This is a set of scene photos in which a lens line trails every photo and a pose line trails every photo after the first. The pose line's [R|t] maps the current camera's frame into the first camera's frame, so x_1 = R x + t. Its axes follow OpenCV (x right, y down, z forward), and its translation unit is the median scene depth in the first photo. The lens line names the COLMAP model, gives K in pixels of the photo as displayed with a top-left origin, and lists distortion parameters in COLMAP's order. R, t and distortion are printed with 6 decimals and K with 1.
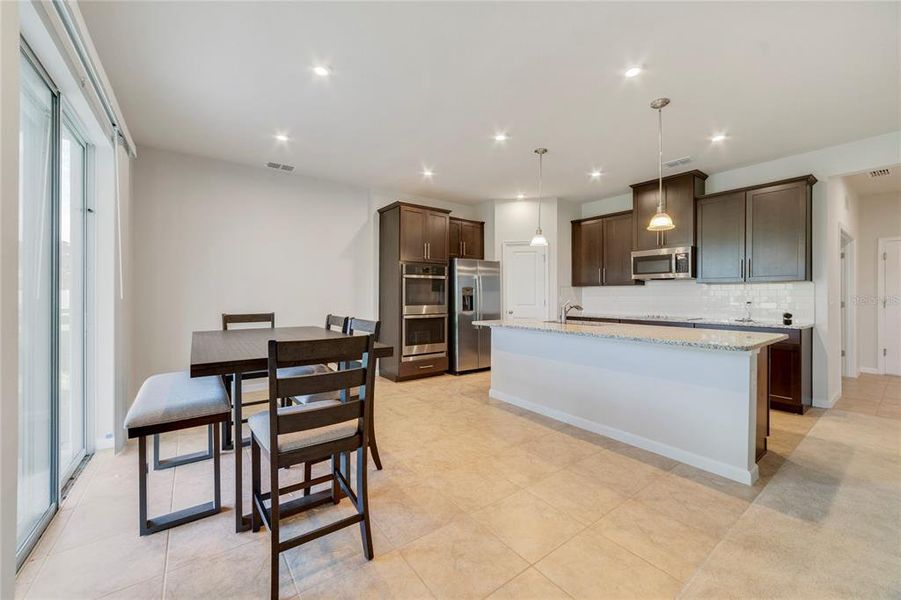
lens RADIAL K [[354.7, 0, 443.9], [0, 354.7, 295.8], [0, 0, 1]] dist [-0.004049, 0.005298]
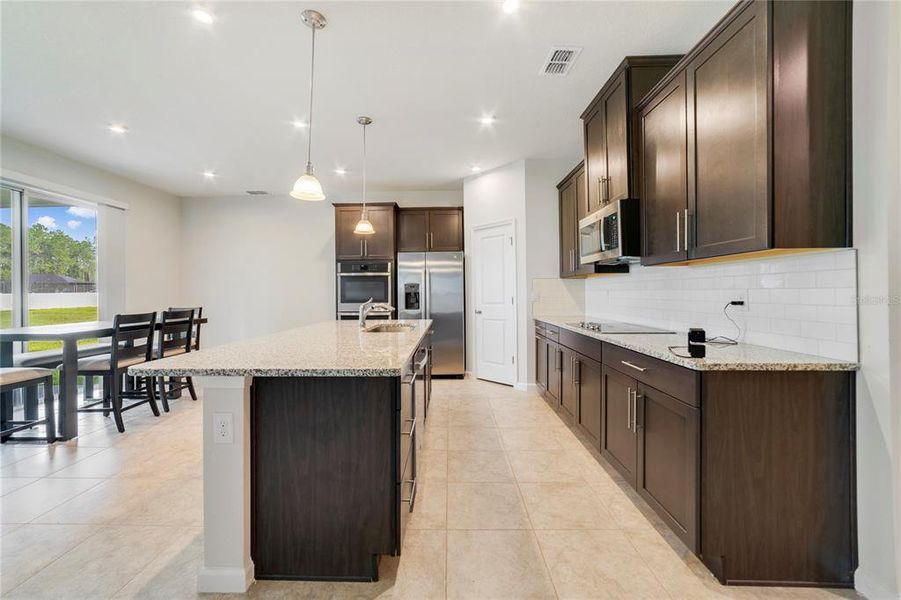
lens RADIAL K [[354.7, 0, 449.0], [0, 354.7, 297.6], [0, 0, 1]] dist [-0.004049, 0.005298]
pose [[0.787054, 0.000601, -0.616884, 0.780242], [0.010048, 0.999854, 0.013793, 0.001140], [0.616802, -0.017054, 0.786934, 0.376581]]
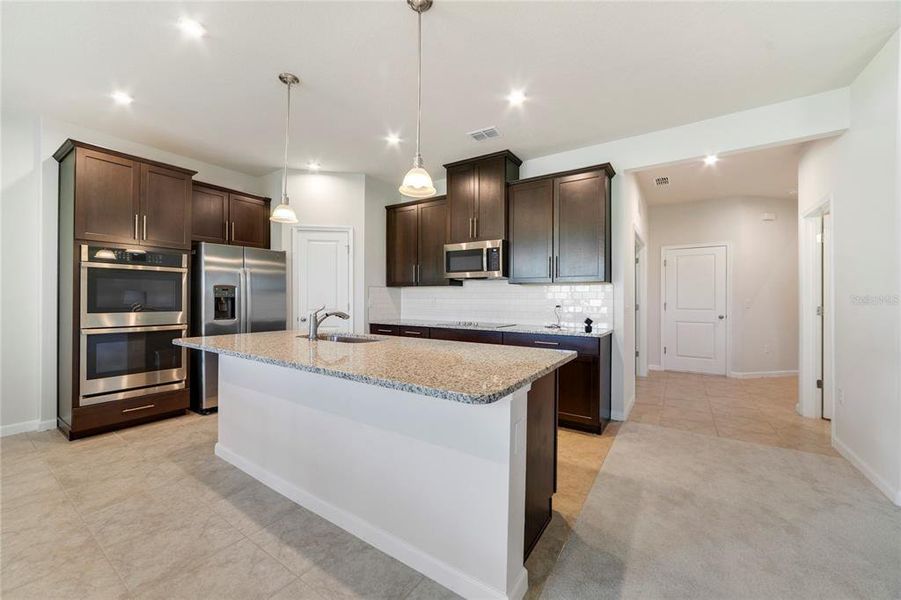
lens RADIAL K [[354.7, 0, 440.7], [0, 354.7, 298.6], [0, 0, 1]] dist [-0.004049, 0.005298]
pose [[0.945713, 0.002943, 0.324990, 0.266504], [-0.003353, 0.999994, 0.000702, 0.000333], [-0.324986, -0.001753, 0.945717, 0.228505]]
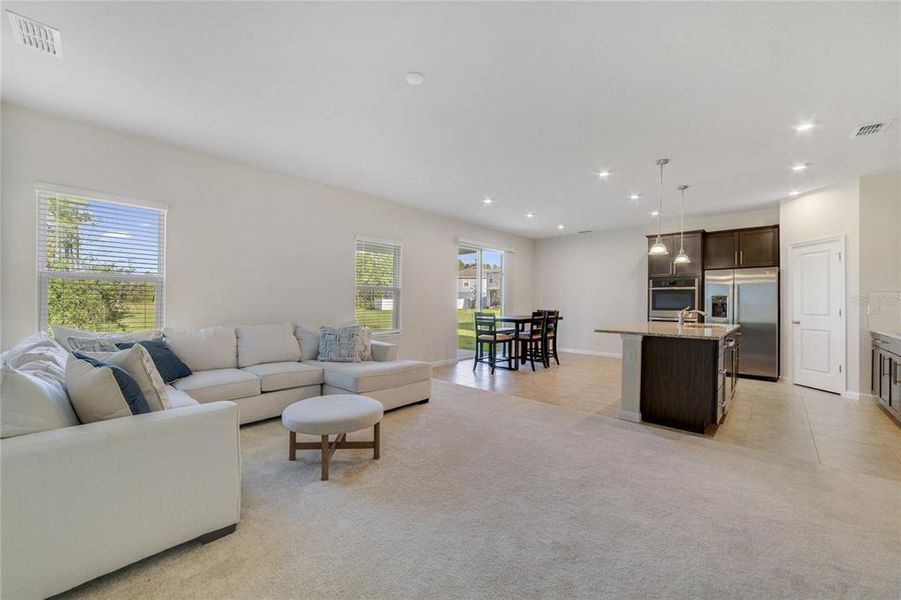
lens RADIAL K [[354.7, 0, 448.5], [0, 354.7, 300.9], [0, 0, 1]] dist [-0.004049, 0.005298]
pose [[0.164245, -0.001303, -0.986419, 1.128422], [-0.006059, 0.999979, -0.002330, 0.000558], [0.986401, 0.006359, 0.164234, -0.016172]]
